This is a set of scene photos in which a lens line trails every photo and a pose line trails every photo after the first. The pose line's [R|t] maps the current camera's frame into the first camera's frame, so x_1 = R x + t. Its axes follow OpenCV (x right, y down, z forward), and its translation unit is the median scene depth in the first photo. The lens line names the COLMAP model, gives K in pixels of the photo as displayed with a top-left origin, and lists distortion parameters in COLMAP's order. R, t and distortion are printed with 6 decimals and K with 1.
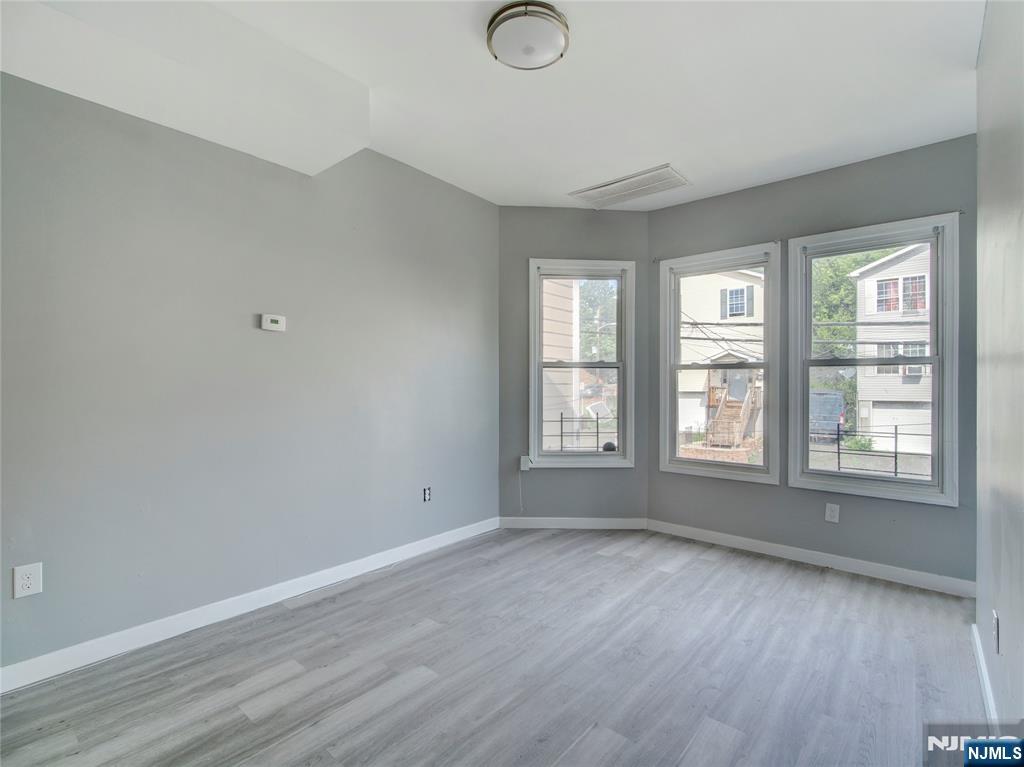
lens RADIAL K [[484.1, 0, 516.5], [0, 484.1, 386.7], [0, 0, 1]] dist [0.003083, -0.000574]
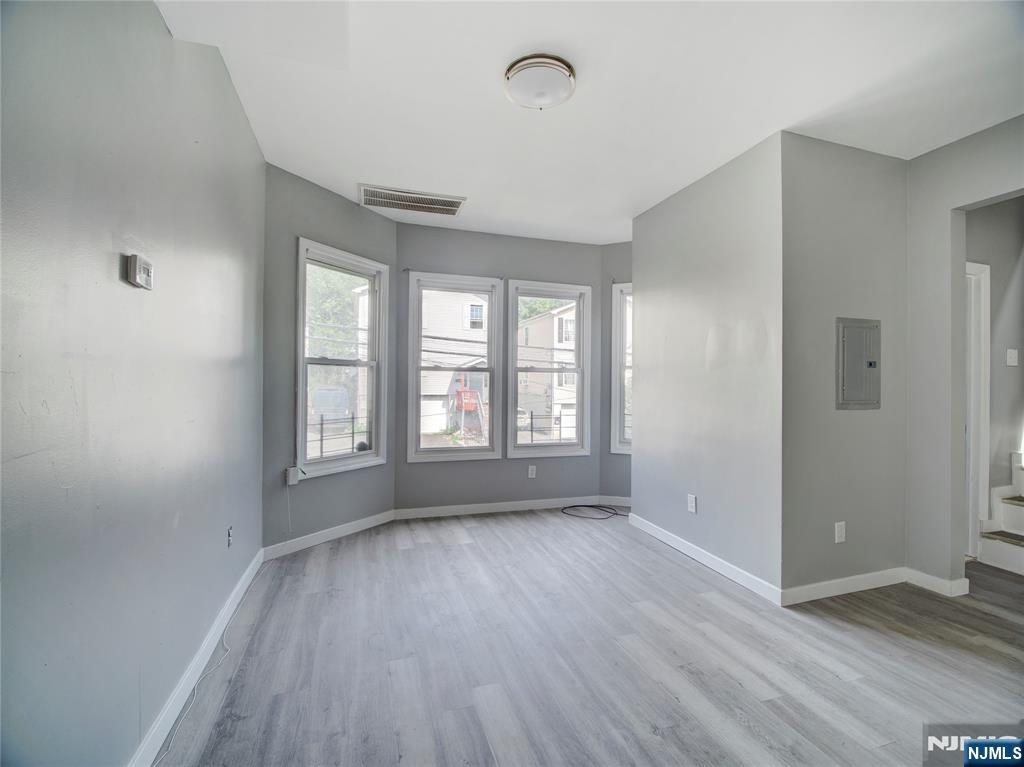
lens RADIAL K [[470.5, 0, 512.0], [0, 470.5, 383.5], [0, 0, 1]] dist [-0.000653, -0.000461]
pose [[0.532950, 0.003150, 0.846141, -0.575705], [-0.005430, 0.999985, -0.000303, -0.007755], [-0.846129, -0.004433, 0.532959, 0.283528]]
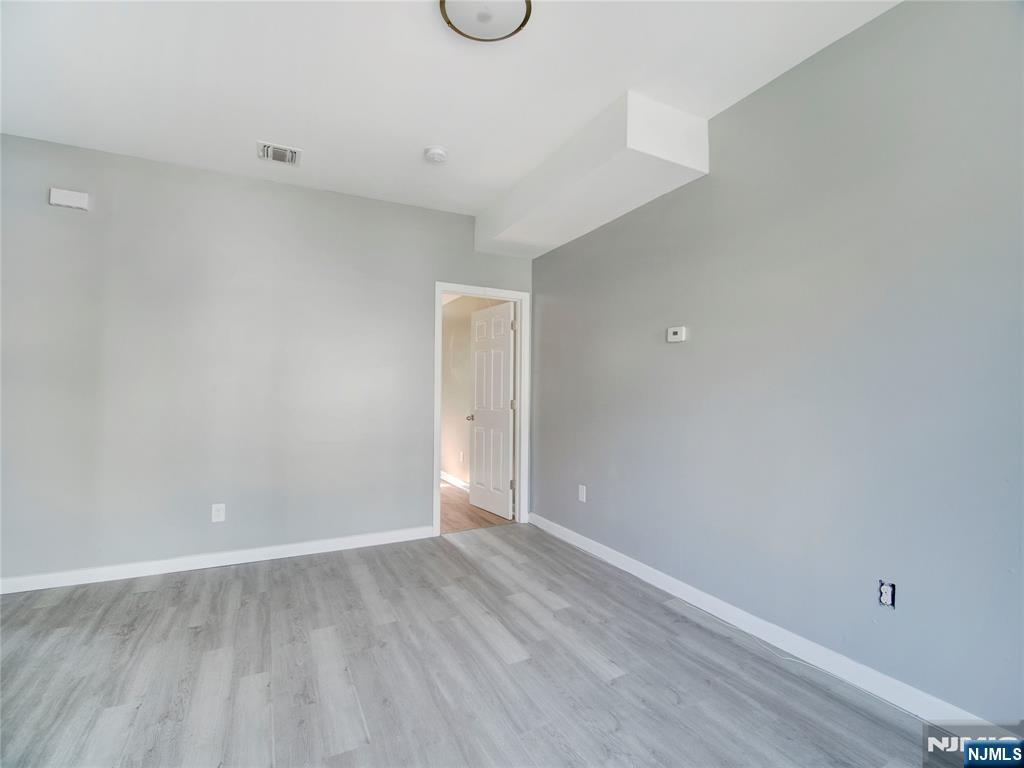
lens RADIAL K [[484.1, 0, 516.5], [0, 484.1, 387.2], [0, 0, 1]] dist [0.003083, -0.000574]
pose [[-0.379359, -0.010756, -0.925187, 0.496045], [-0.010626, 0.999917, -0.007267, -0.002385], [0.925189, 0.007074, -0.379442, 0.851520]]
